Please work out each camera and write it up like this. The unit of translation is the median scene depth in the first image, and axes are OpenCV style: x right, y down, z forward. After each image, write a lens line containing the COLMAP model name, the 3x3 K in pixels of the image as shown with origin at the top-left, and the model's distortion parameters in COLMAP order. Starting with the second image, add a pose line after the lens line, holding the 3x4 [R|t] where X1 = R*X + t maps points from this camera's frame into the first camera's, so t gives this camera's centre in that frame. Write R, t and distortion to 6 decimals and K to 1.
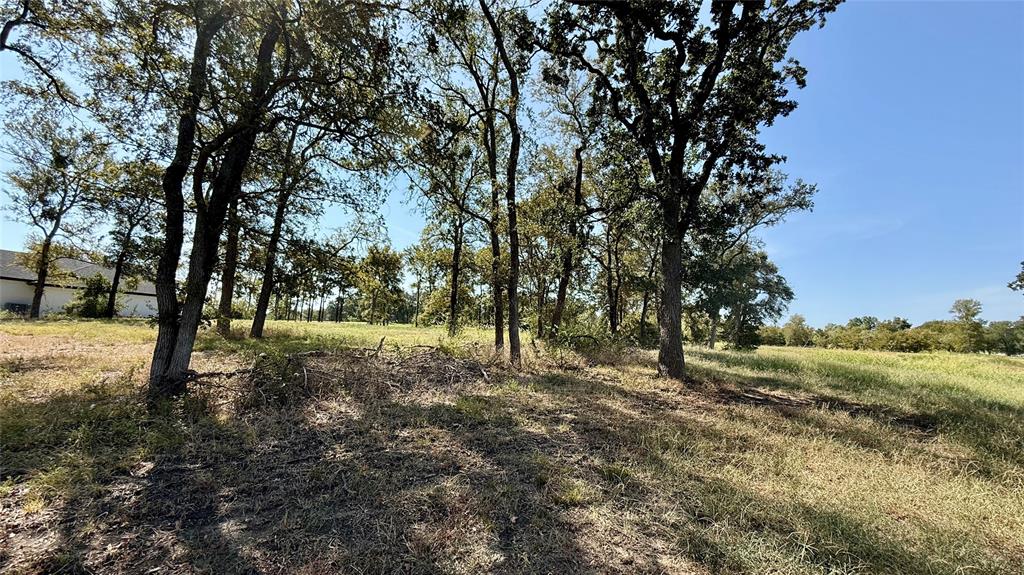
lens RADIAL K [[401.9, 0, 512.0], [0, 401.9, 287.5], [0, 0, 1]] dist [0.000644, -0.000160]
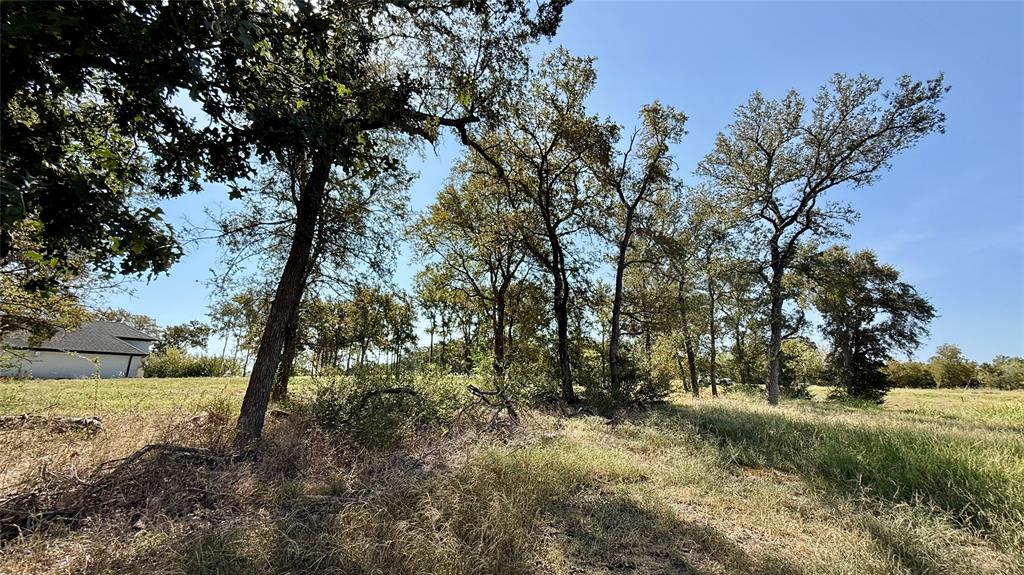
lens RADIAL K [[401.9, 0, 512.0], [0, 401.9, 287.5], [0, 0, 1]] dist [0.000644, -0.000160]
pose [[0.978462, -0.076484, -0.191733, 0.131585], [0.053074, 0.990812, -0.124397, 0.022994], [0.199486, 0.111542, 0.973532, 0.186180]]
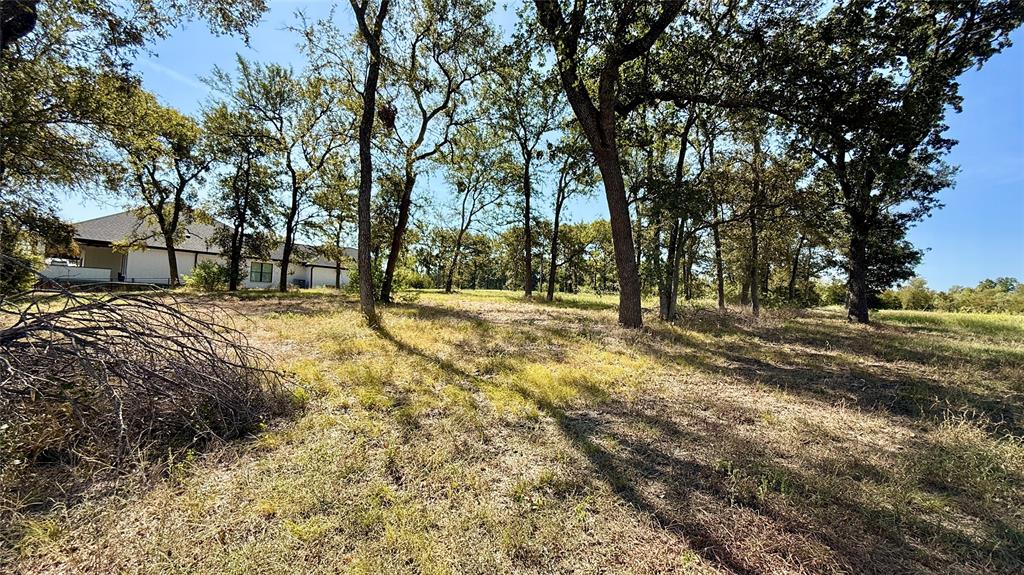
lens RADIAL K [[401.9, 0, 512.0], [0, 401.9, 287.5], [0, 0, 1]] dist [0.000644, -0.000160]
pose [[0.986623, -0.015593, -0.162273, -0.176069], [0.028602, 0.996532, 0.078144, -0.022196], [0.160491, -0.081740, 0.983647, -0.197817]]
